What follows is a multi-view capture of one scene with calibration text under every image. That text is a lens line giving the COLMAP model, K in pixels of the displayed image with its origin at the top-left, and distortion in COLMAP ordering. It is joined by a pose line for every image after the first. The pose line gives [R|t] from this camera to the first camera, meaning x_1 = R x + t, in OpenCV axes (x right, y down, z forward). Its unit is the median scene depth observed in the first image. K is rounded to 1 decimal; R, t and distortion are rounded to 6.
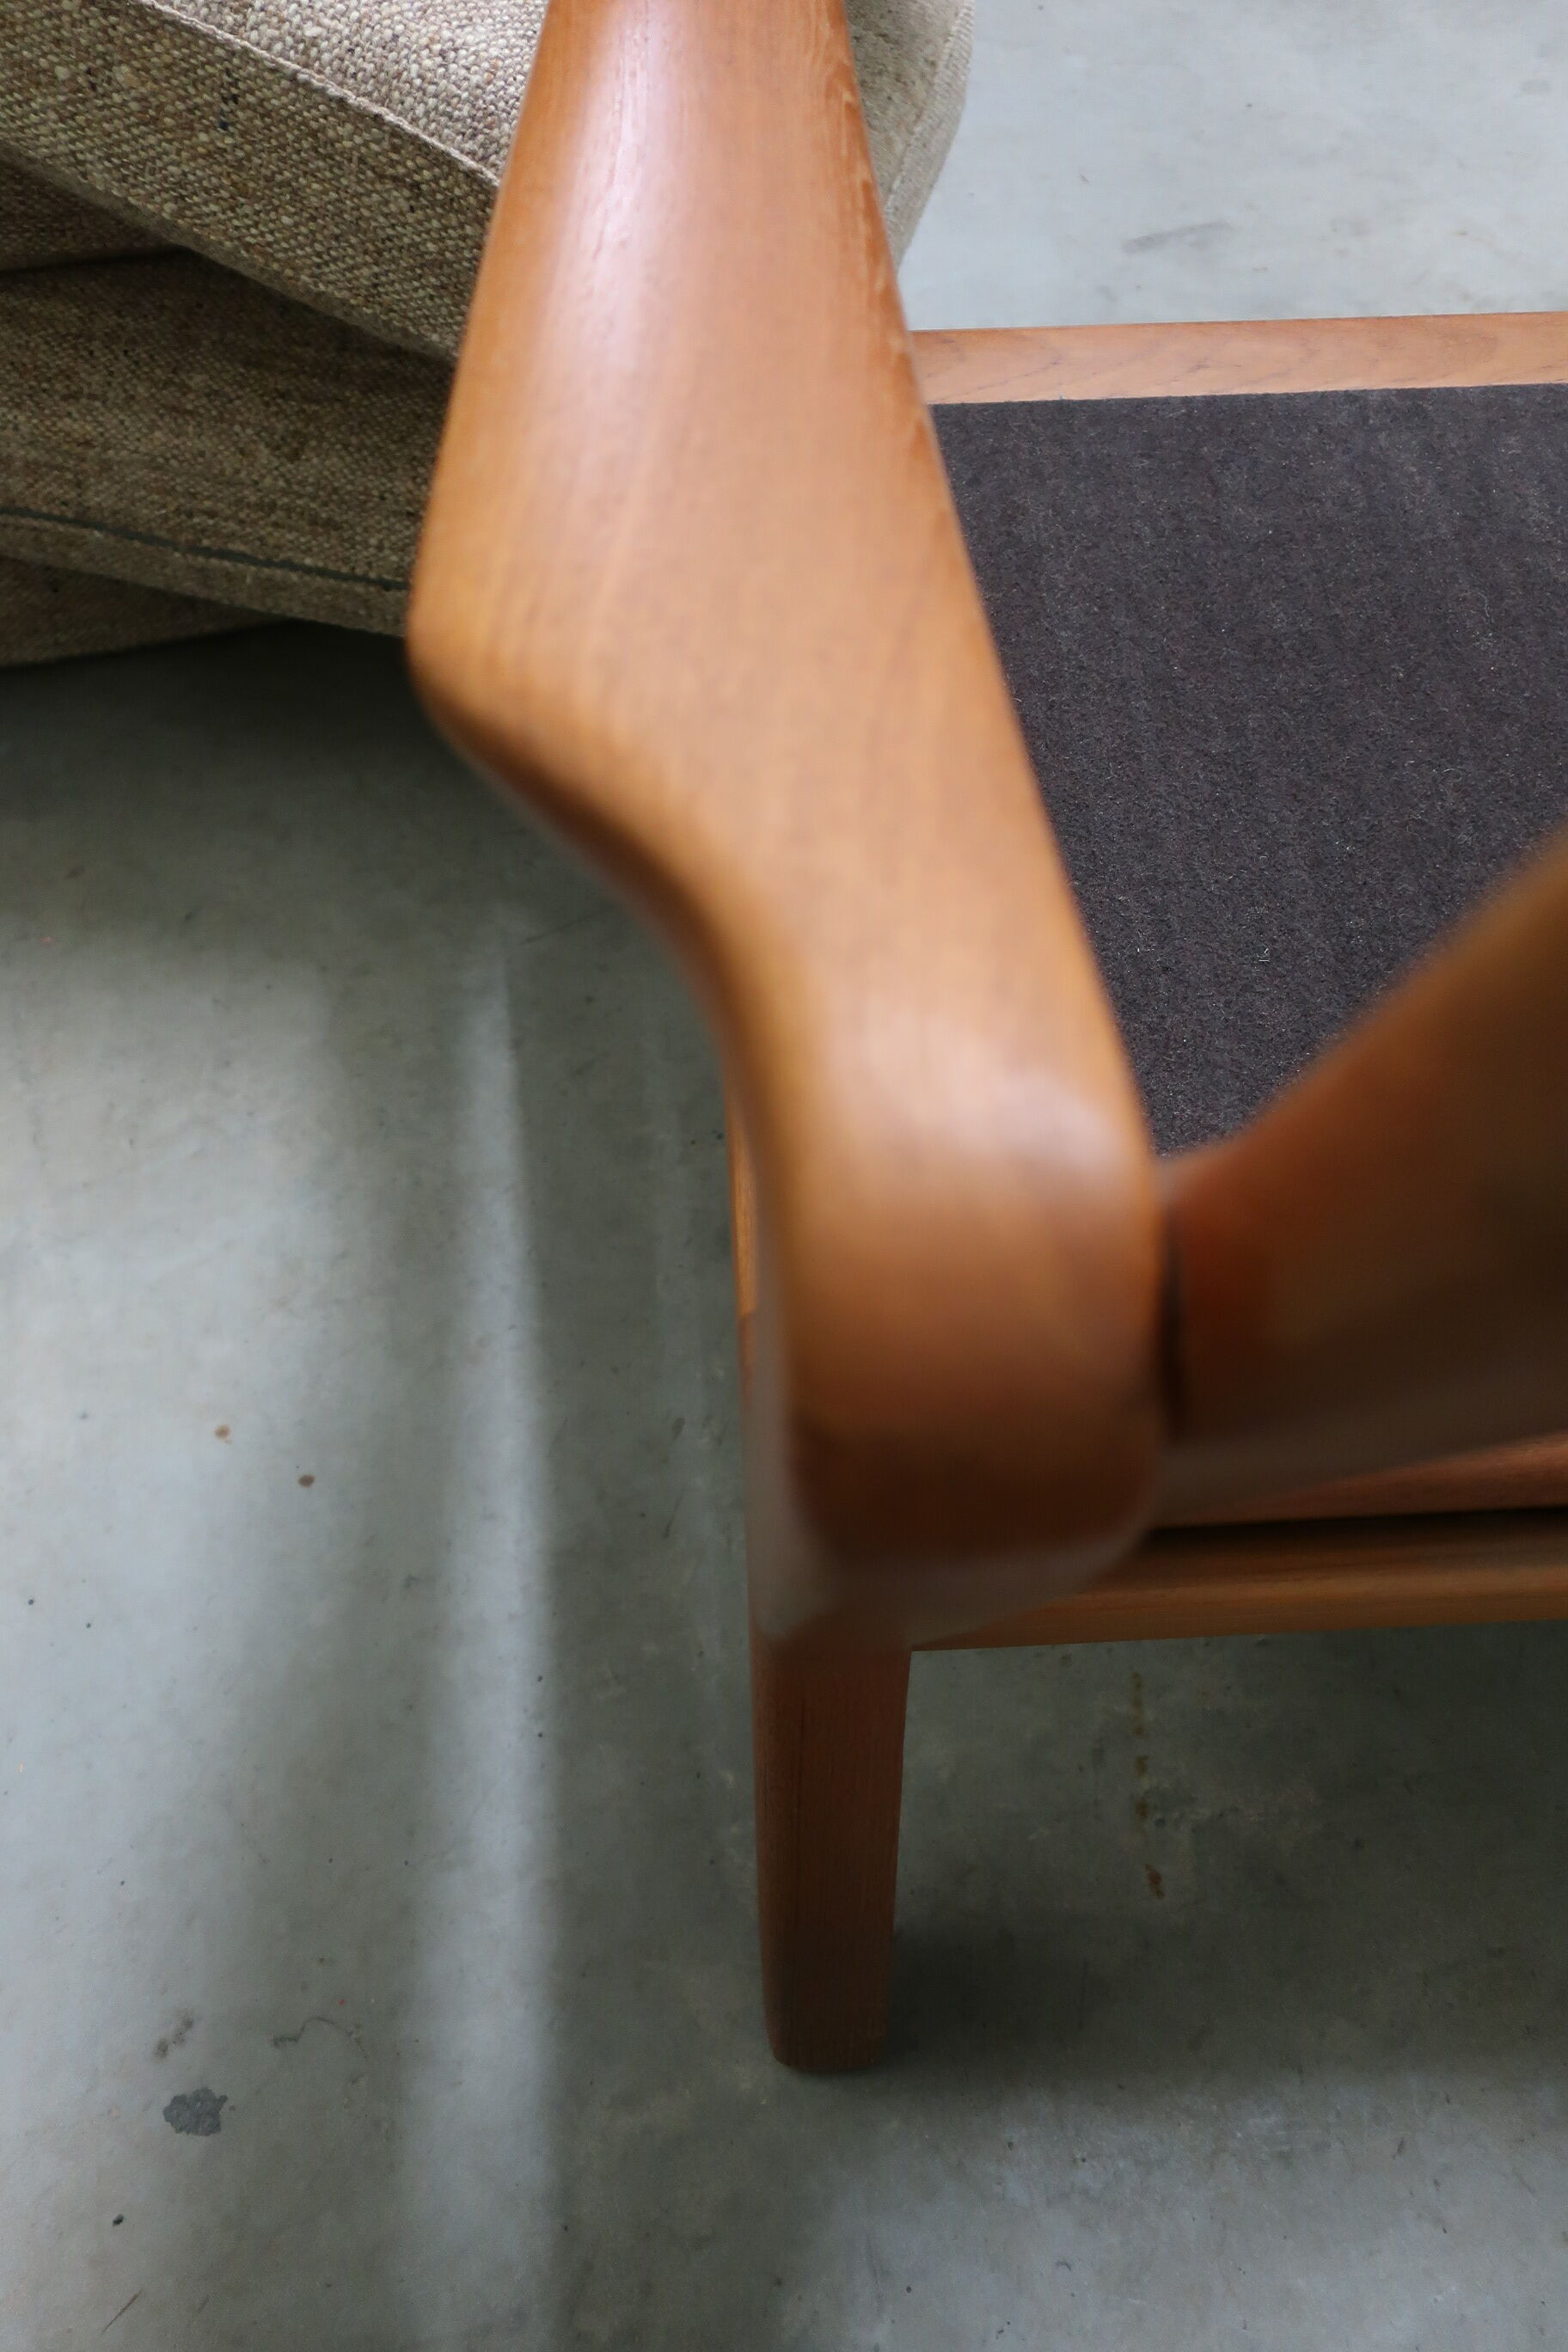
lens RADIAL K [[1855.2, 0, 784.0], [0, 1855.2, 1176.0], [0, 0, 1]] dist [0.016394, -0.001172]
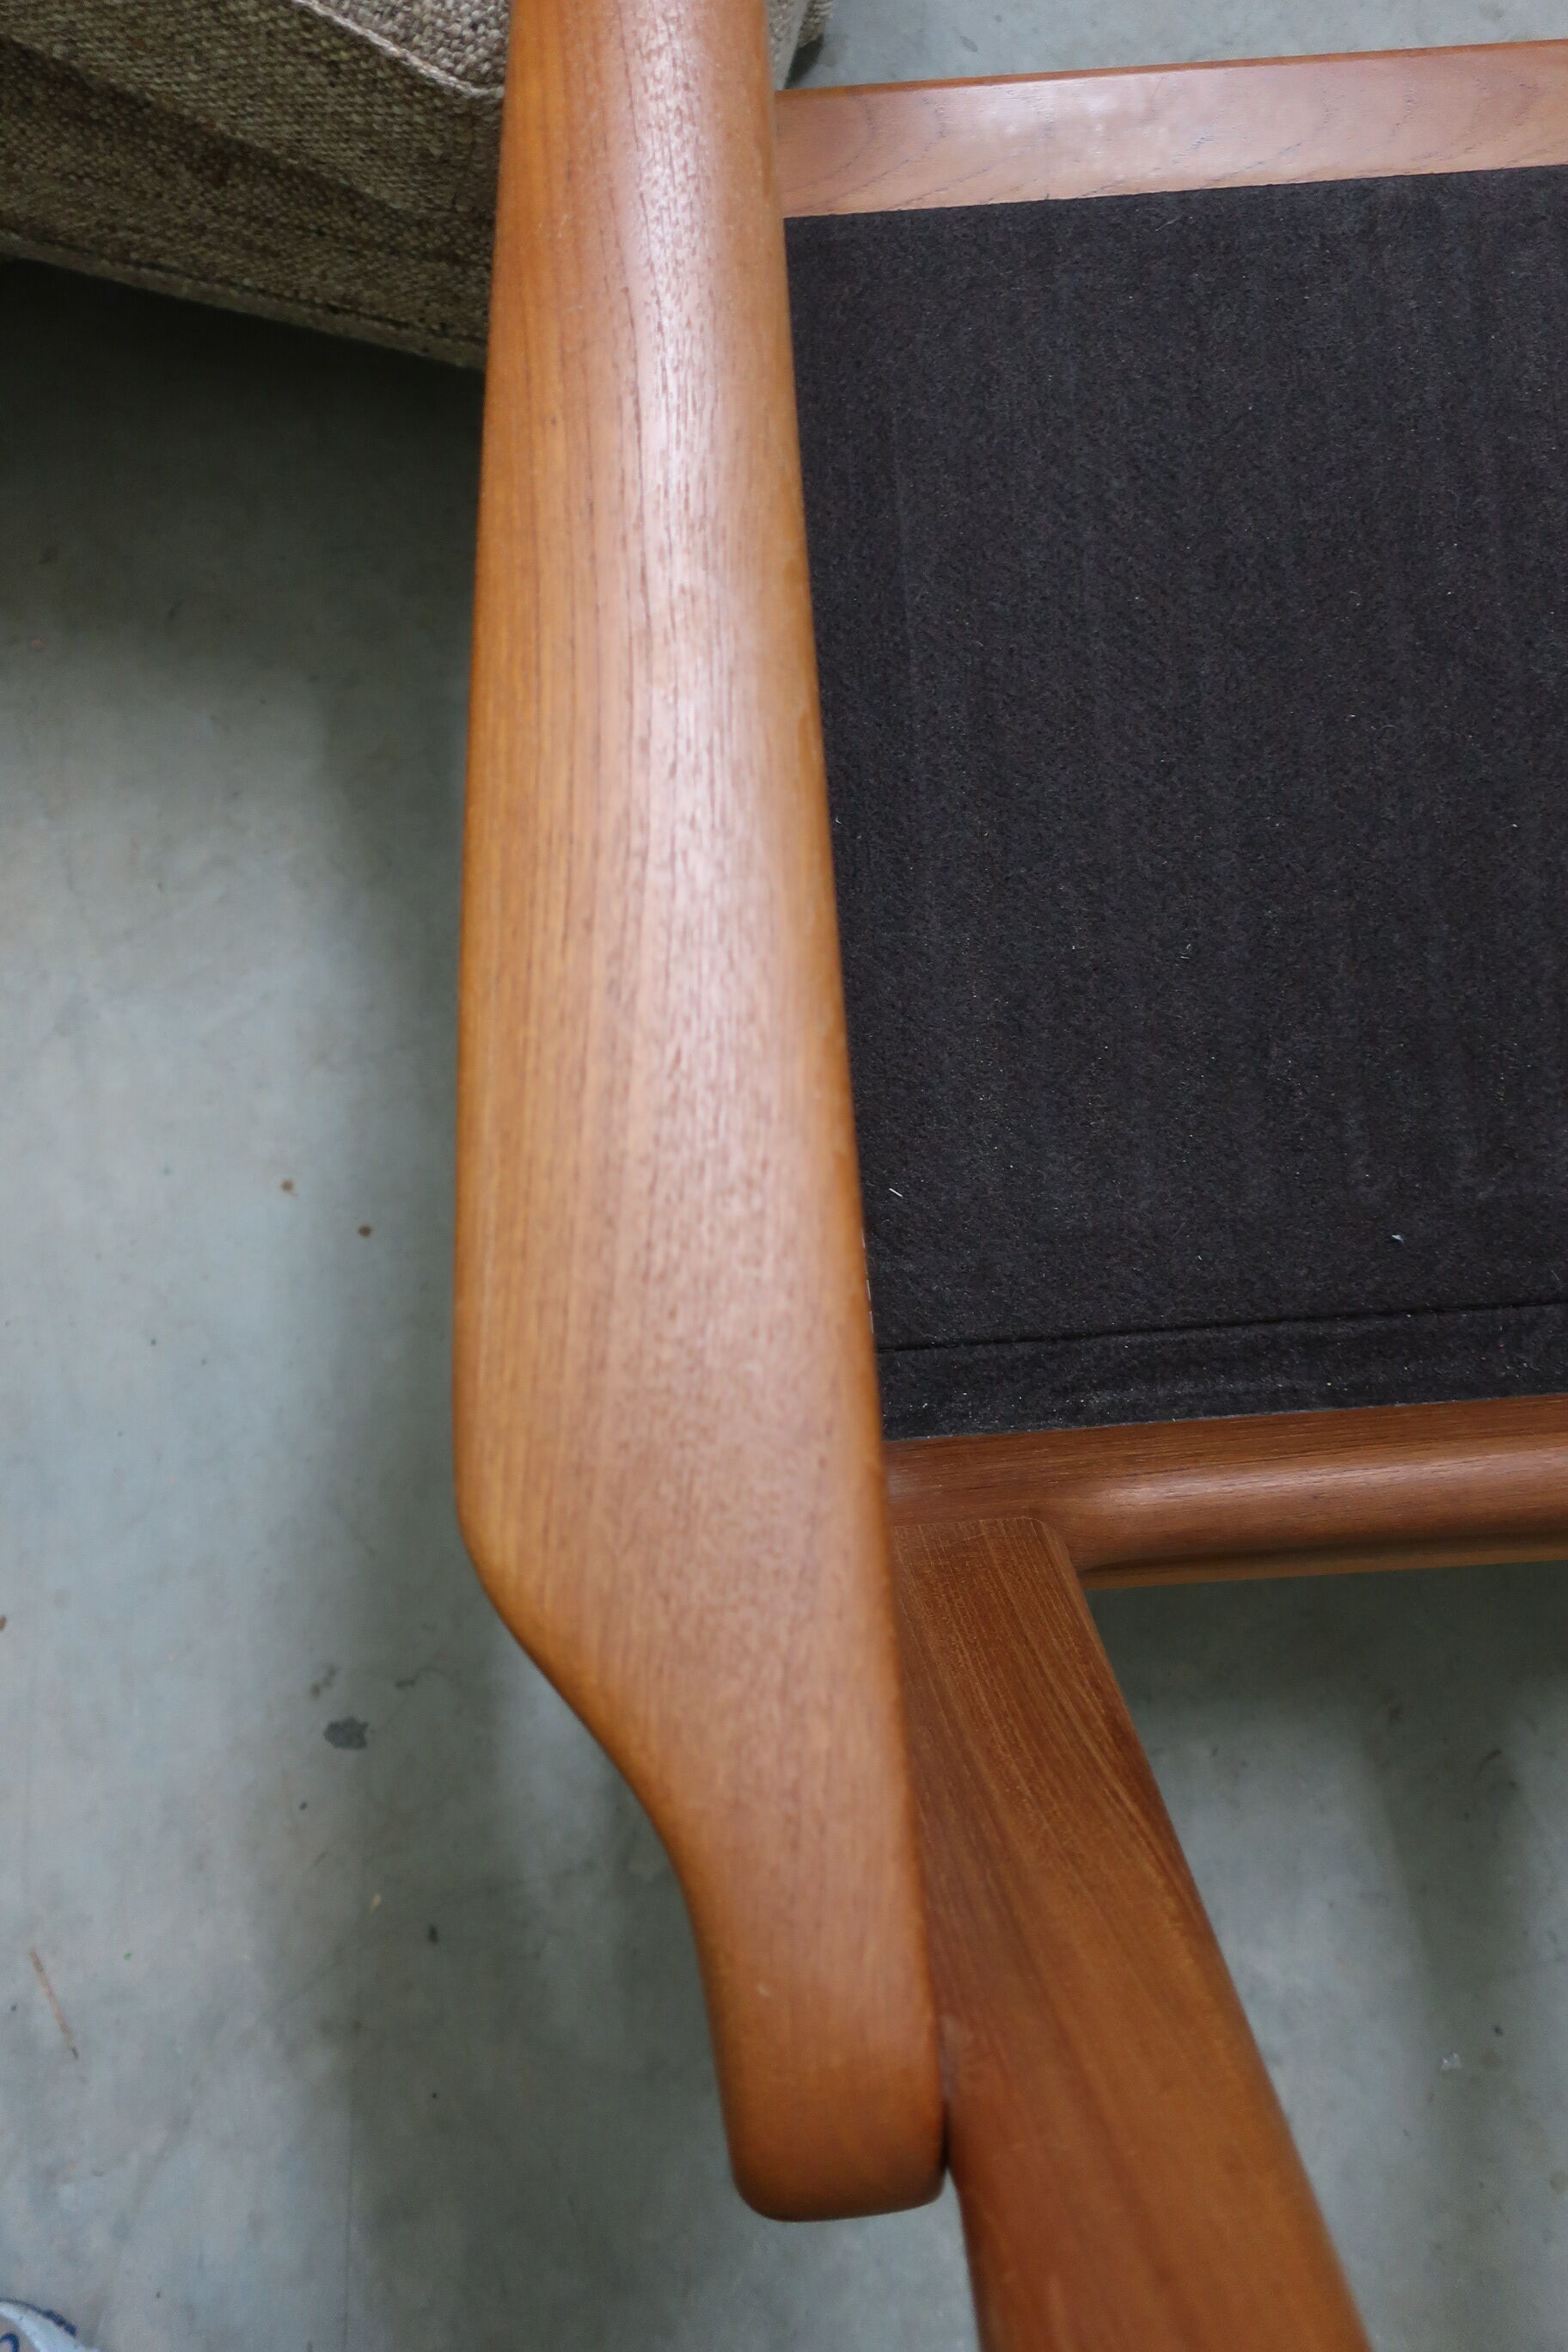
lens RADIAL K [[1845.8, 0, 793.9], [0, 1845.8, 1178.5], [0, 0, 1]] dist [0.009757, 0.000571]
pose [[0.999944, -0.009859, -0.003835, 0.022858], [0.010539, 0.897399, 0.441094, -0.416487], [-0.000907, -0.441110, 0.897453, -0.044101]]
